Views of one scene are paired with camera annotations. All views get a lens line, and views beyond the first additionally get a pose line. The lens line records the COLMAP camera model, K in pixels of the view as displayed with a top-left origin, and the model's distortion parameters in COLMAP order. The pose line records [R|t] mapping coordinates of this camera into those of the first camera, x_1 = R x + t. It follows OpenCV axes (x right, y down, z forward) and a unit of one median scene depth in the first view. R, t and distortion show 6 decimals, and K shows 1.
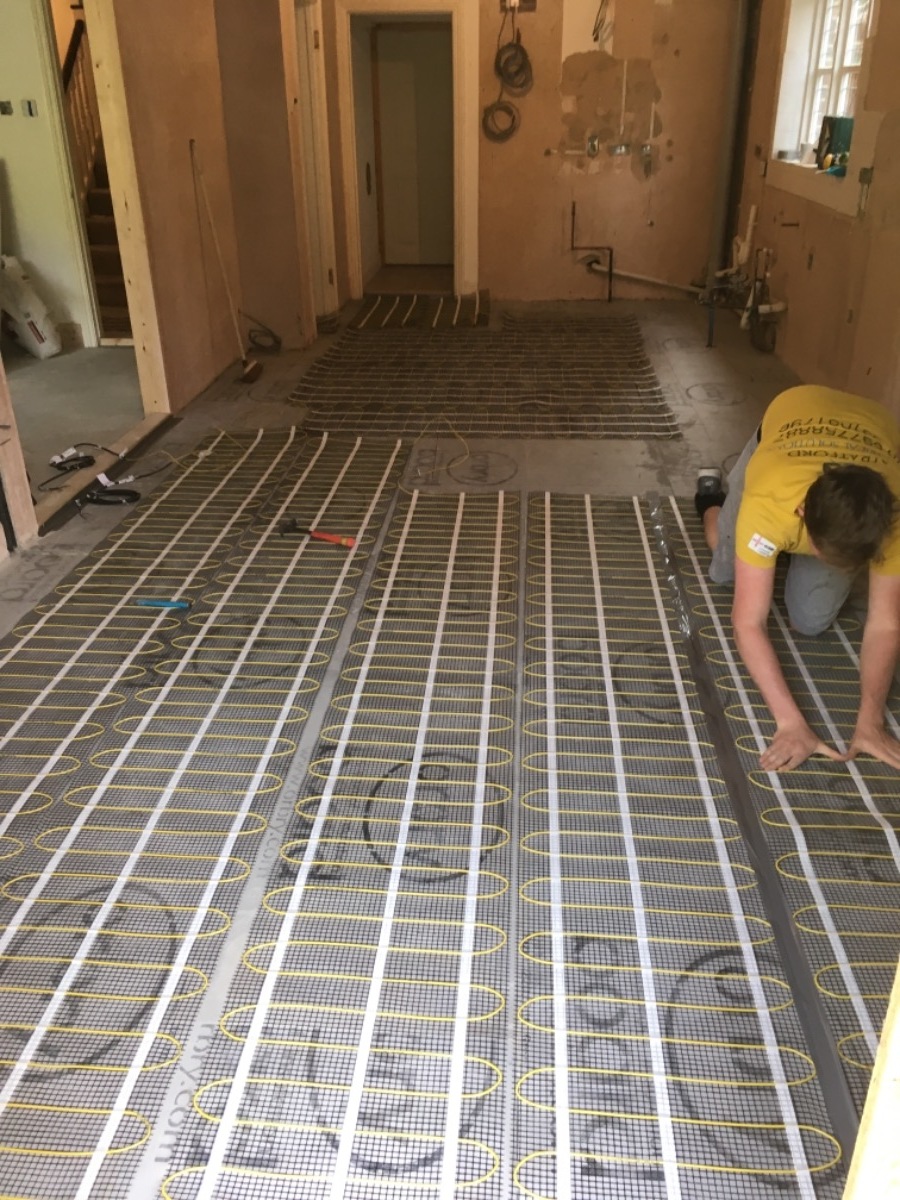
lens RADIAL K [[1027.9, 0, 450.1], [0, 1027.9, 607.8], [0, 0, 1]] dist [0.068899, -0.071207]
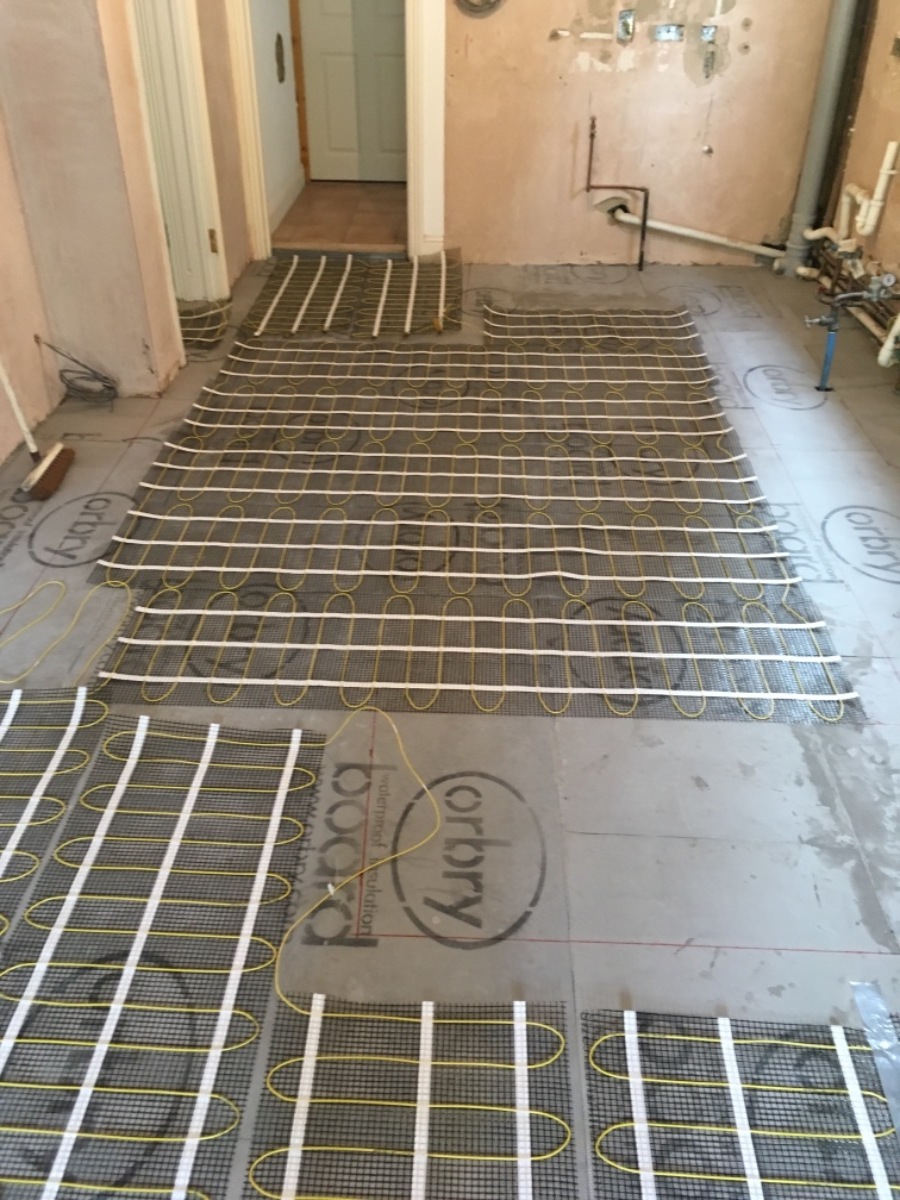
lens RADIAL K [[1027.9, 0, 443.0], [0, 1027.9, 594.6], [0, 0, 1]] dist [0.068899, -0.071207]
pose [[0.999385, -0.004882, 0.034728, 0.002252], [0.000307, 0.991442, 0.130550, -0.183689], [-0.035068, -0.130459, 0.990833, 0.328624]]
